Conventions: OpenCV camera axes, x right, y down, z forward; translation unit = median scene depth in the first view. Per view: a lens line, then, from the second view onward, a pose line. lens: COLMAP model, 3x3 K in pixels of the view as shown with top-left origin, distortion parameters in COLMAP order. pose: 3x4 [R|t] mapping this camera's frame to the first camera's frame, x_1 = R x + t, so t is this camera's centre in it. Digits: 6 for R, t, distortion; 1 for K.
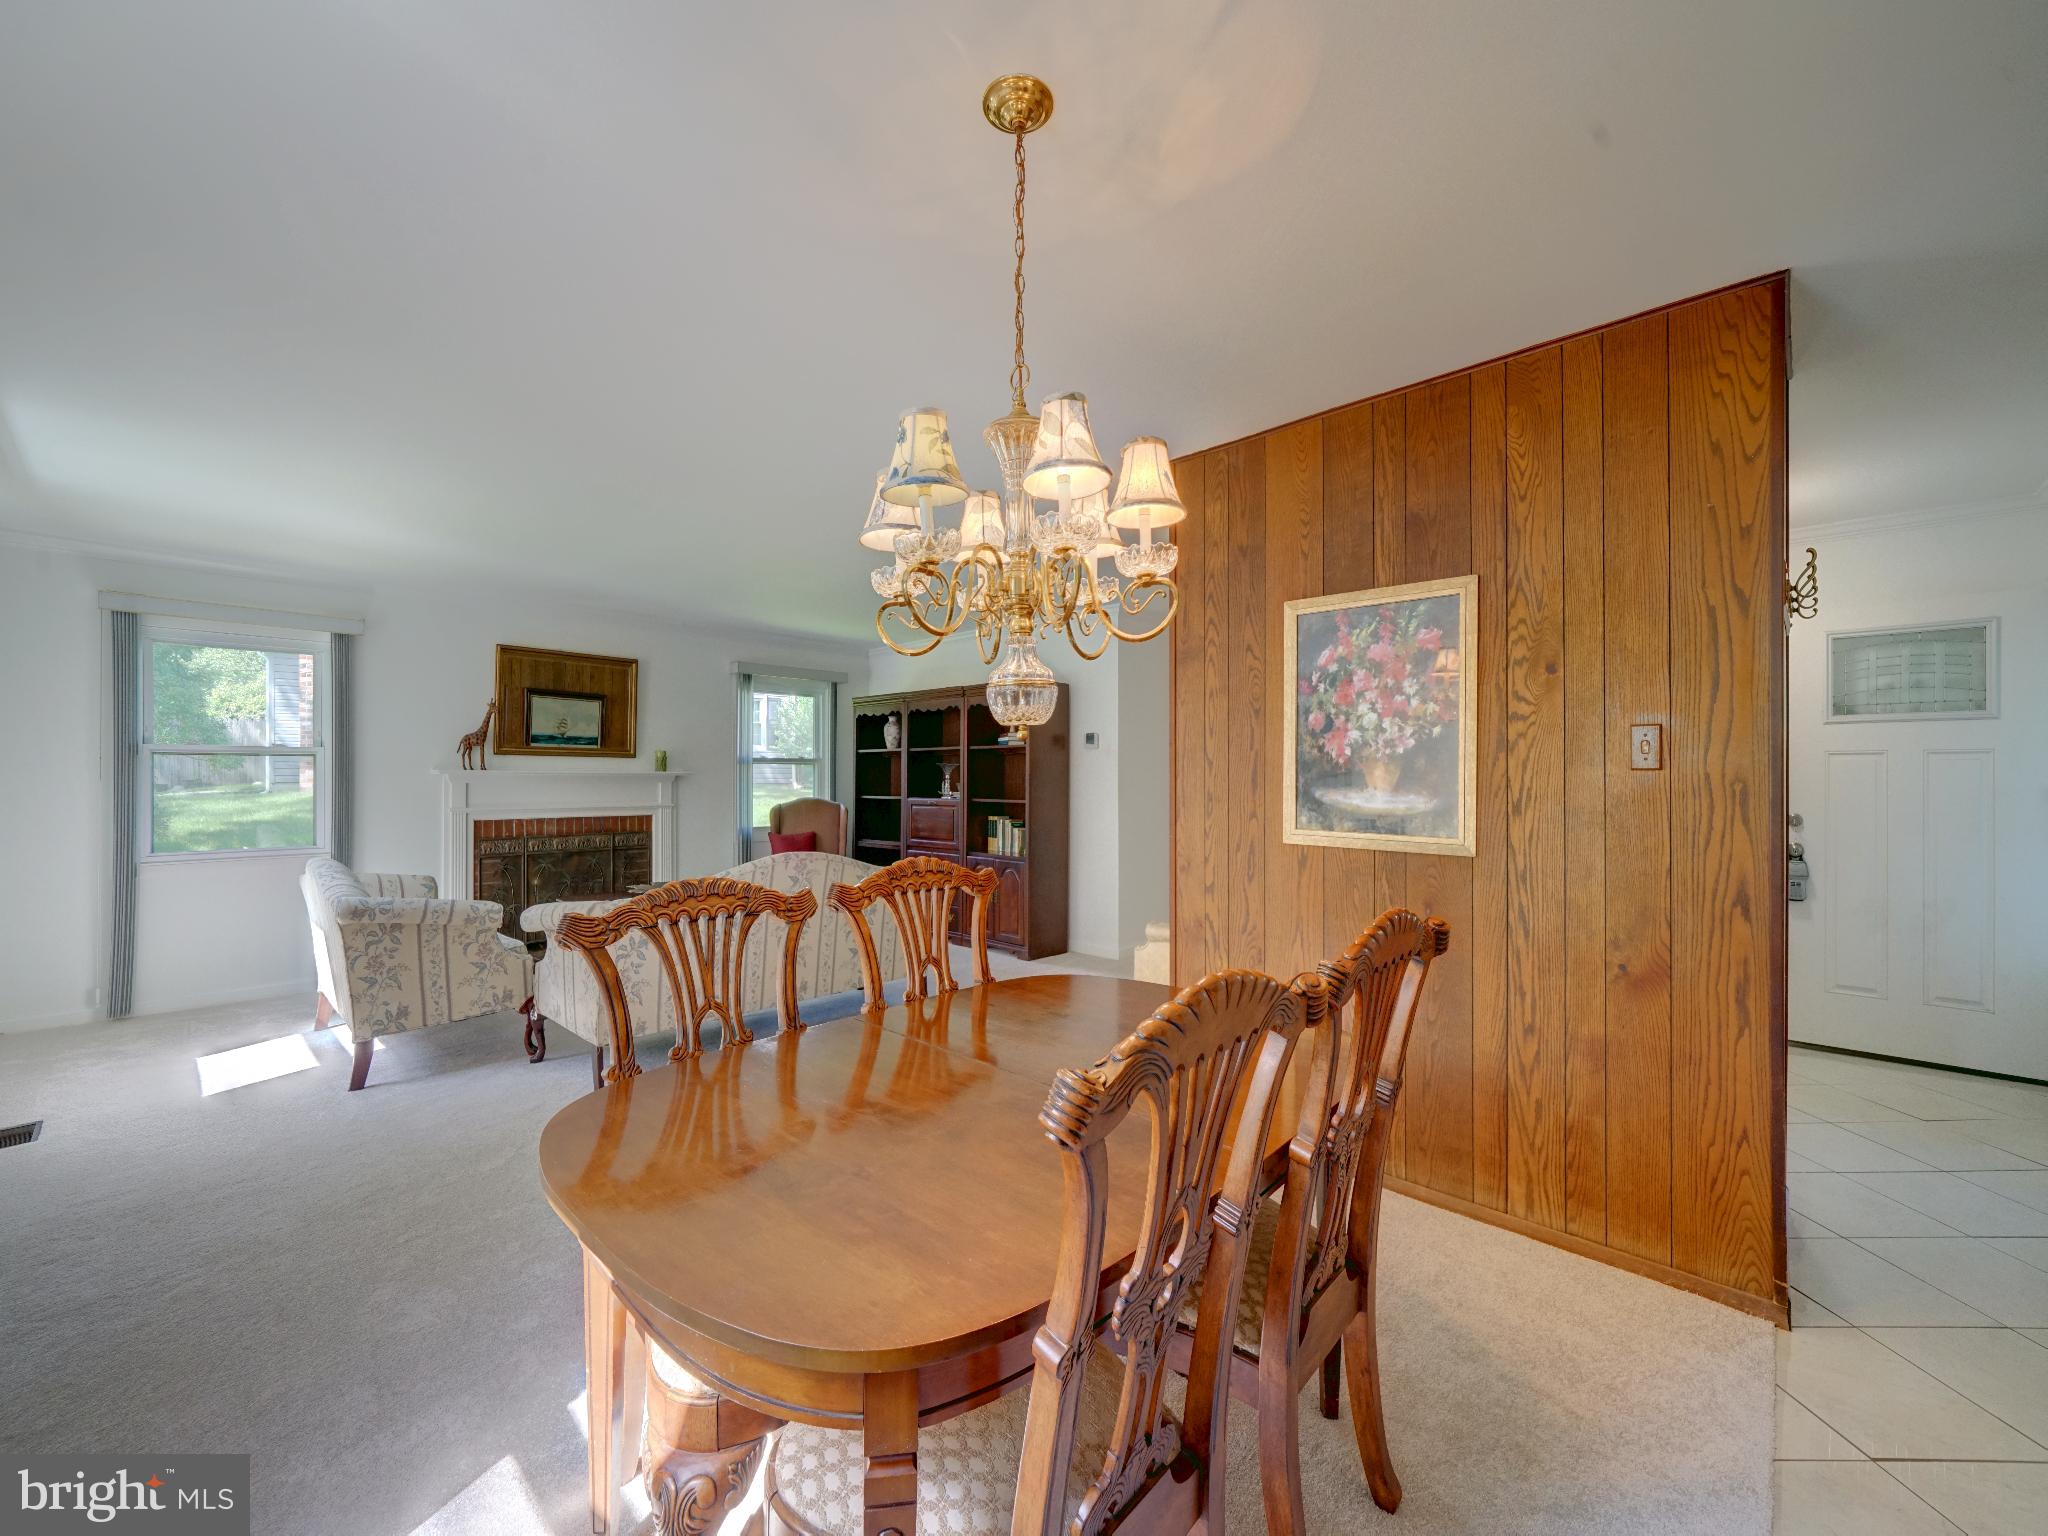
lens RADIAL K [[853.7, 0, 1007.0], [0, 853.7, 767.6], [0, 0, 1]] dist [0.013512, 0.001090]
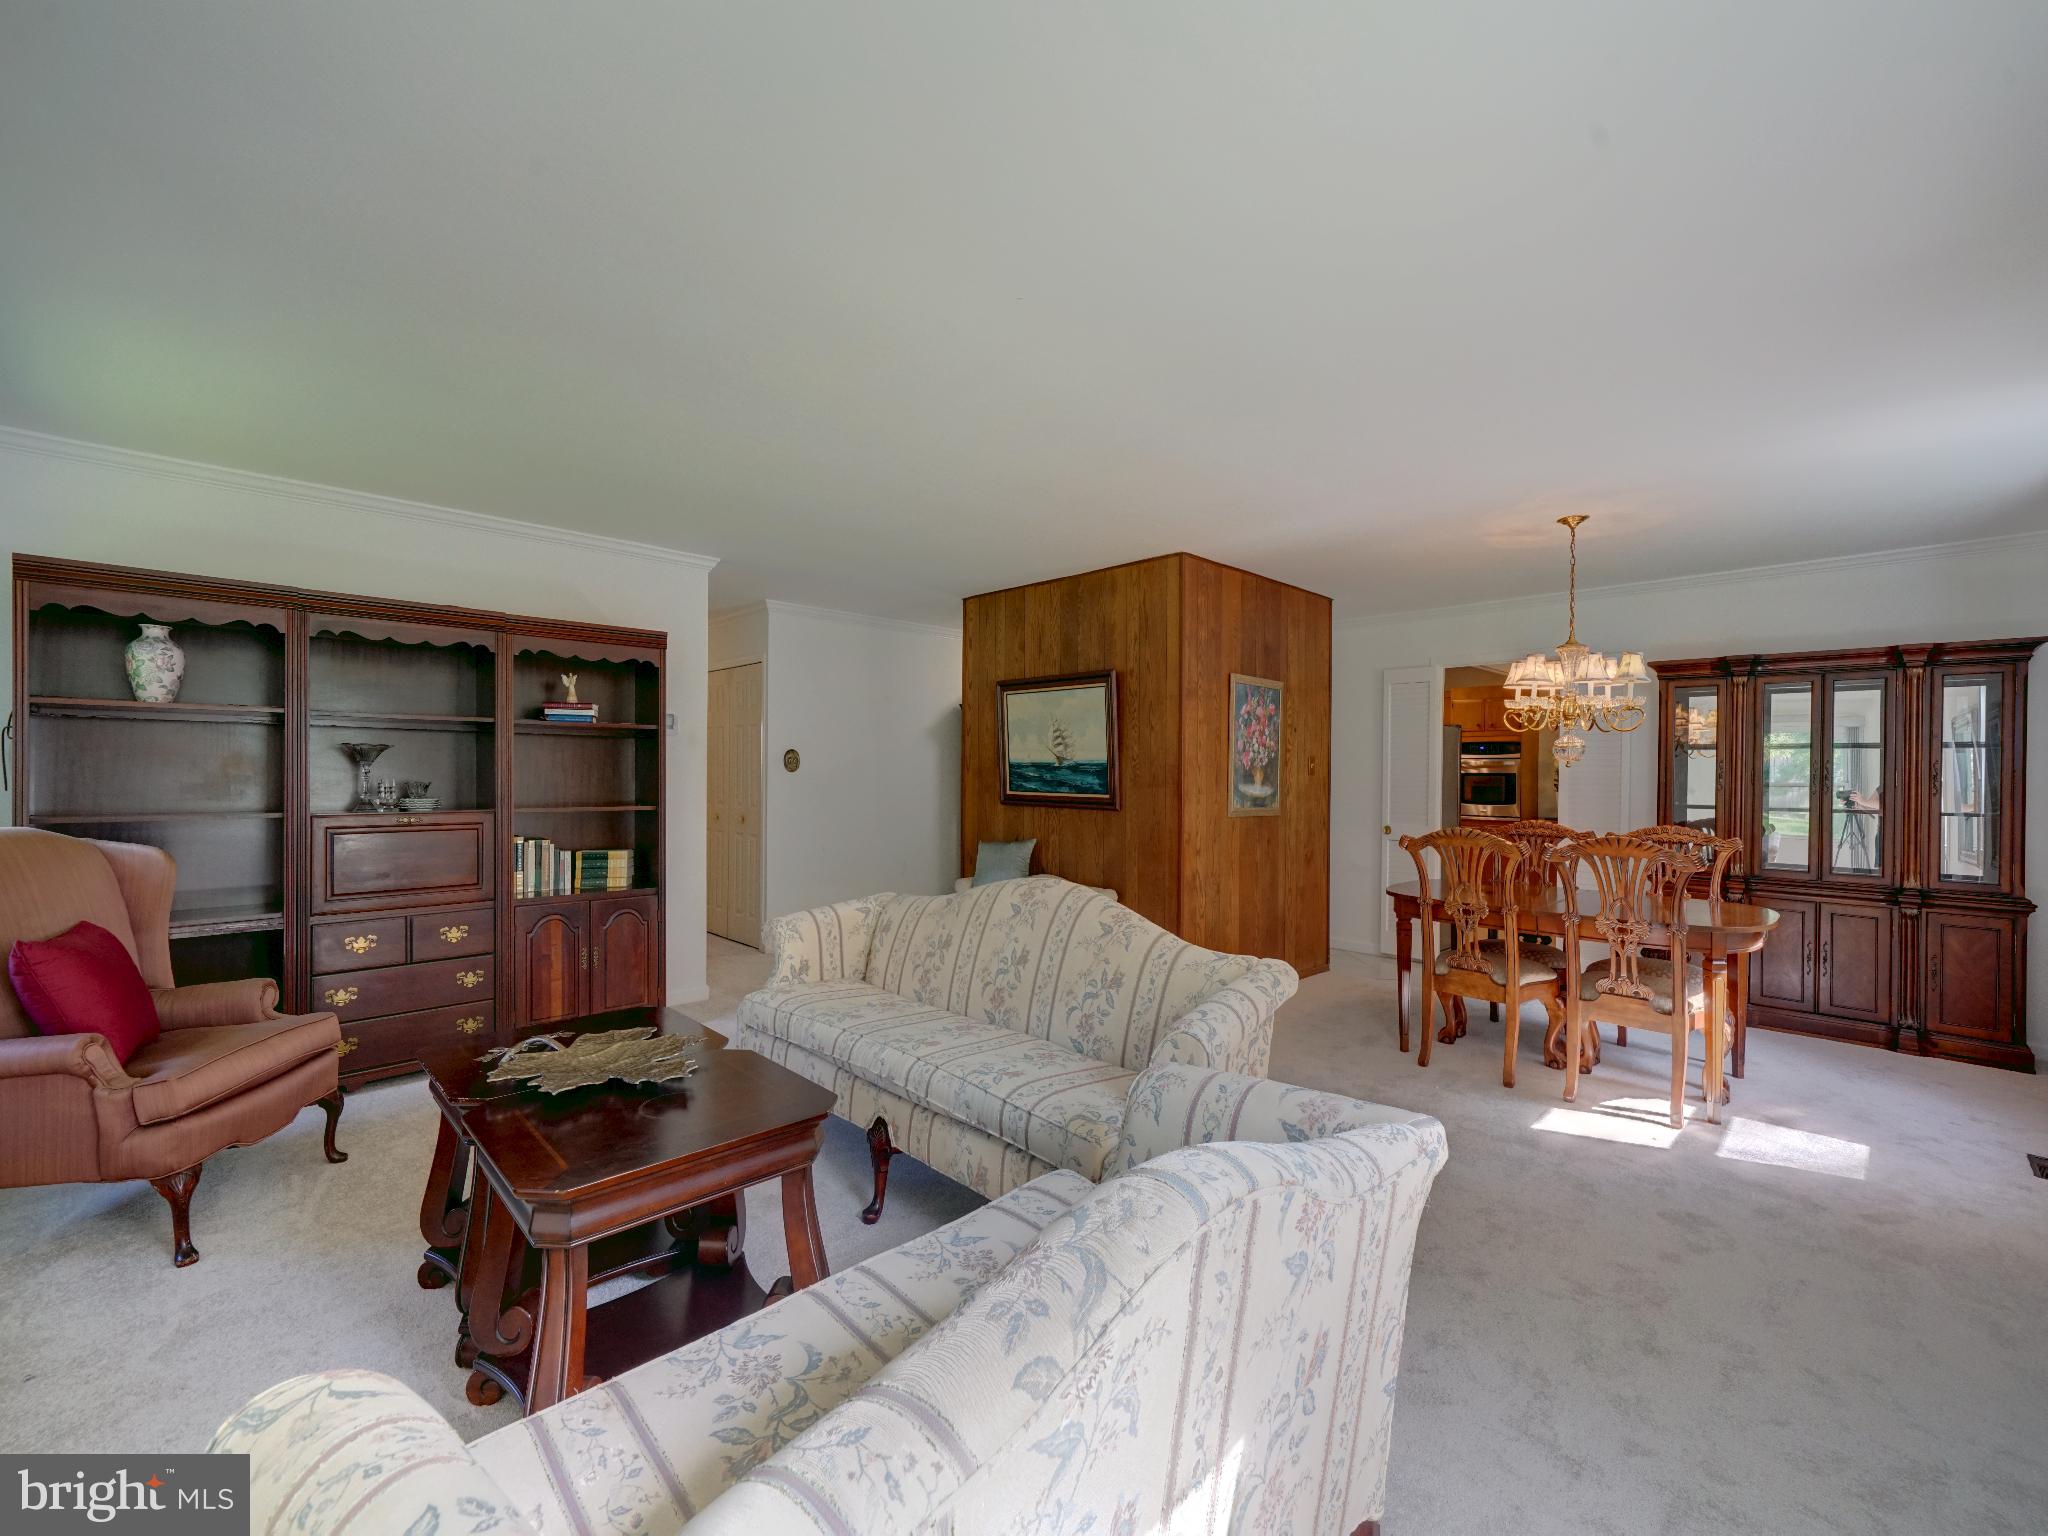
lens RADIAL K [[855.5, 0, 1015.4], [0, 855.5, 771.0], [0, 0, 1]] dist [-0.000794, 0.002019]
pose [[0.016413, 0.001633, 0.999864, -1.103613], [-0.020739, 0.999784, -0.001293, 0.007401], [-0.999650, -0.020715, 0.016443, 1.133762]]
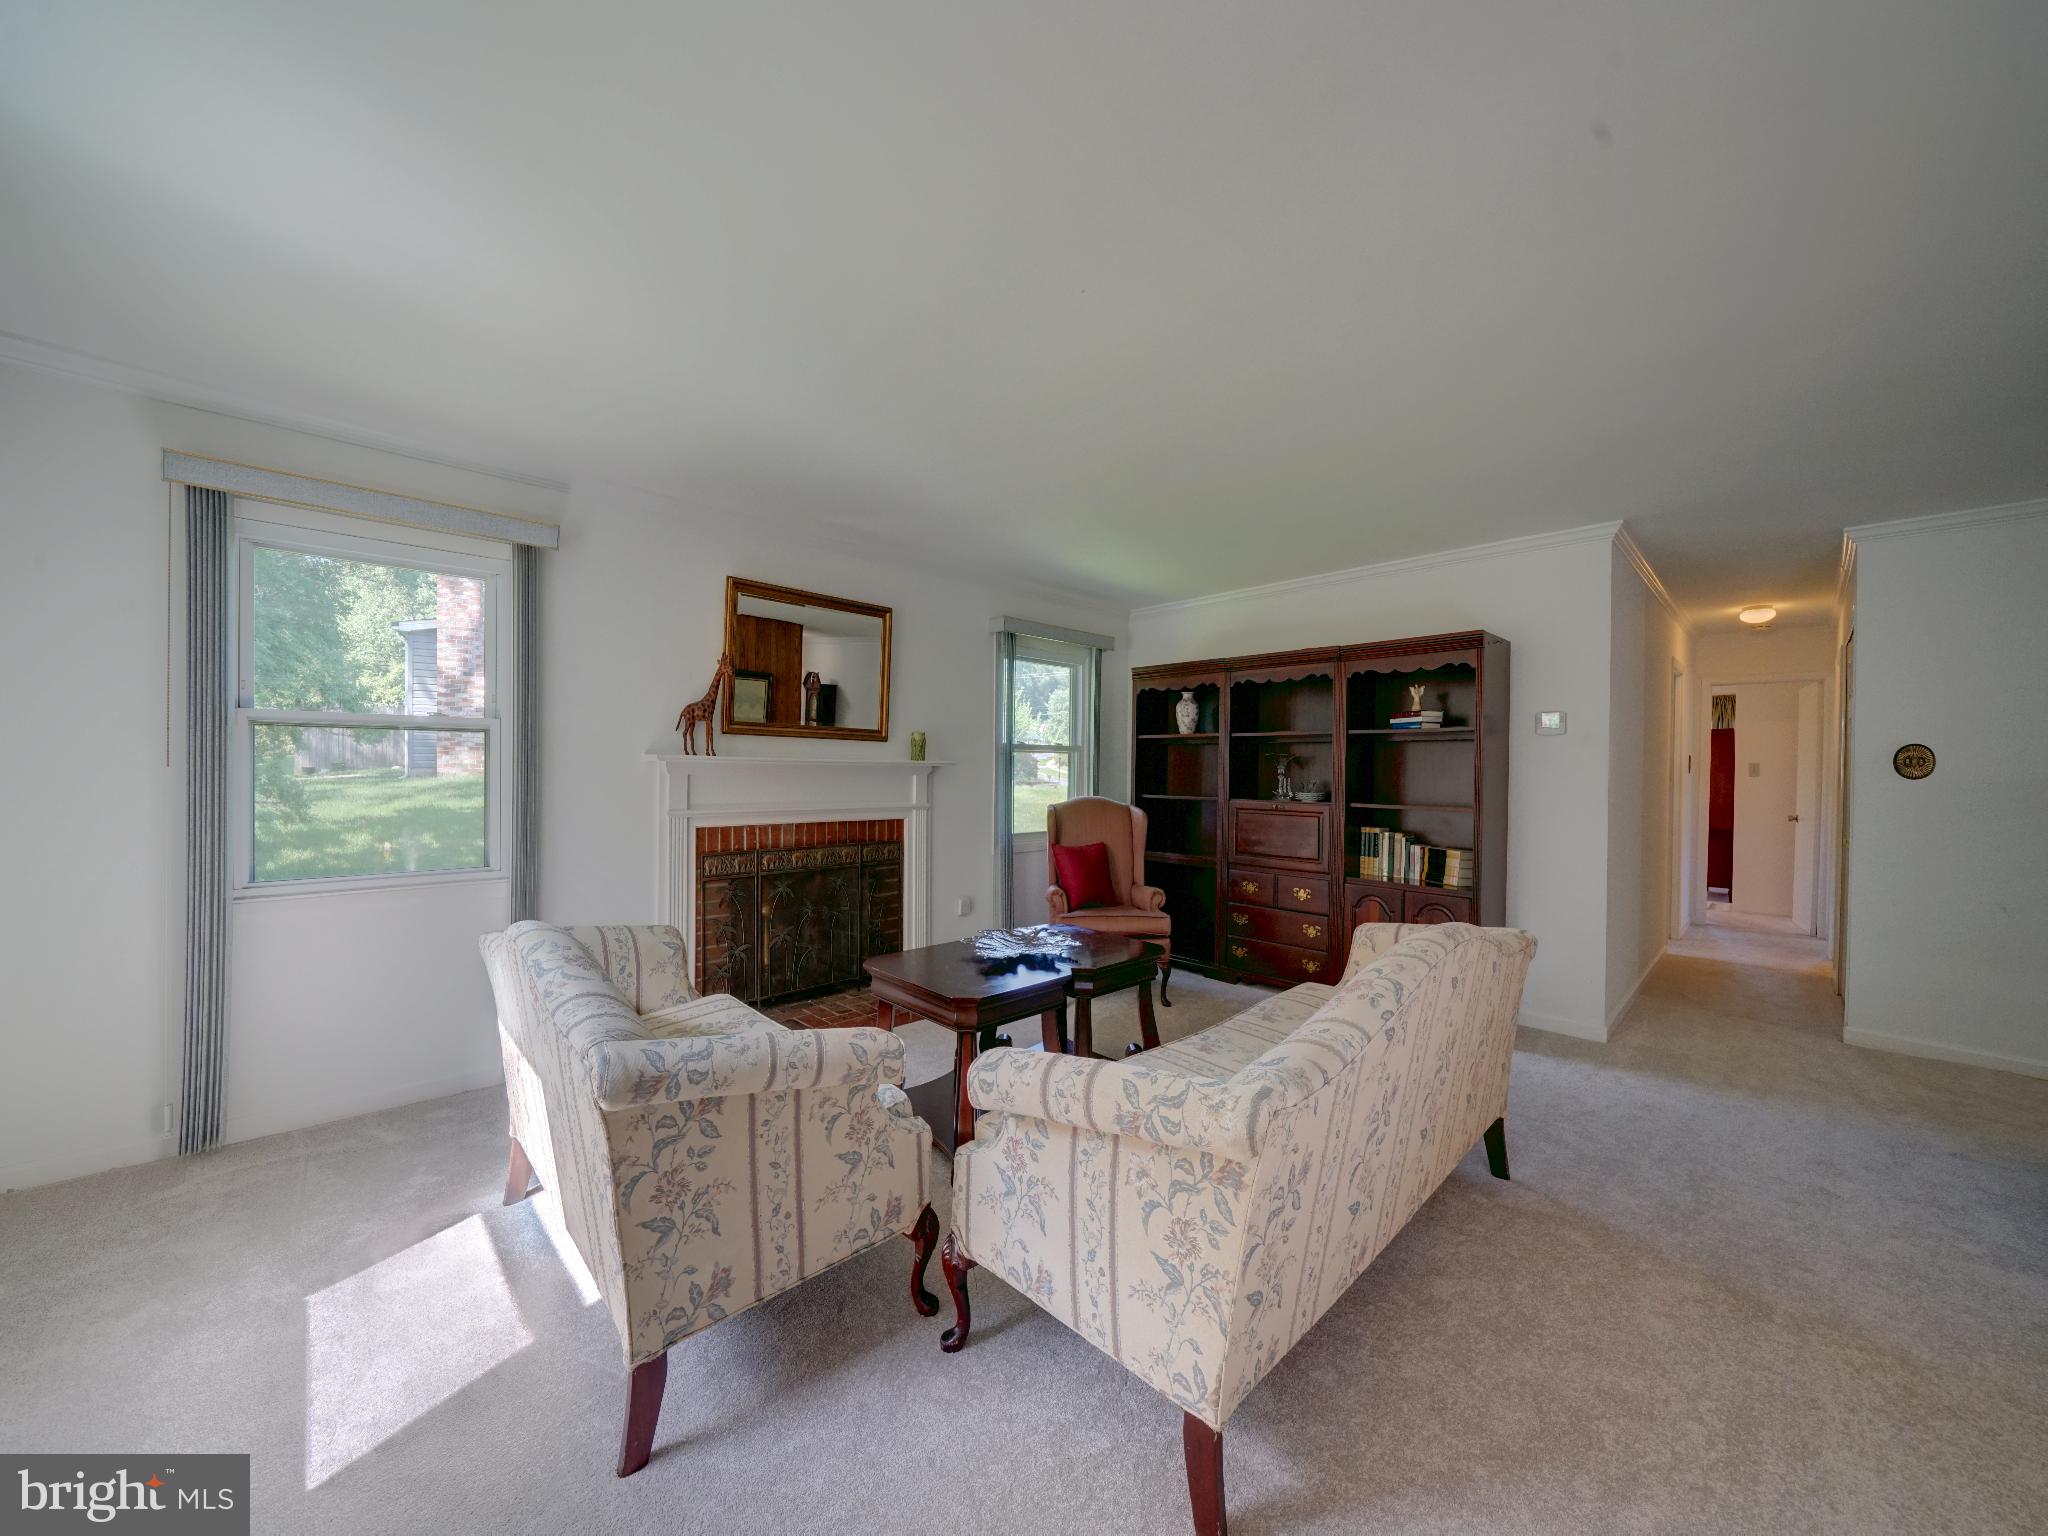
lens RADIAL K [[783.3, 0, 1020.0], [0, 783.3, 770.0], [0, 0, 1]] dist [-0.009093, 0.001911]
pose [[0.999198, 0.011252, -0.038416, -0.515283], [-0.010750, 0.999855, 0.013234, 0.005051], [0.038560, -0.012810, 0.999174, 0.578487]]
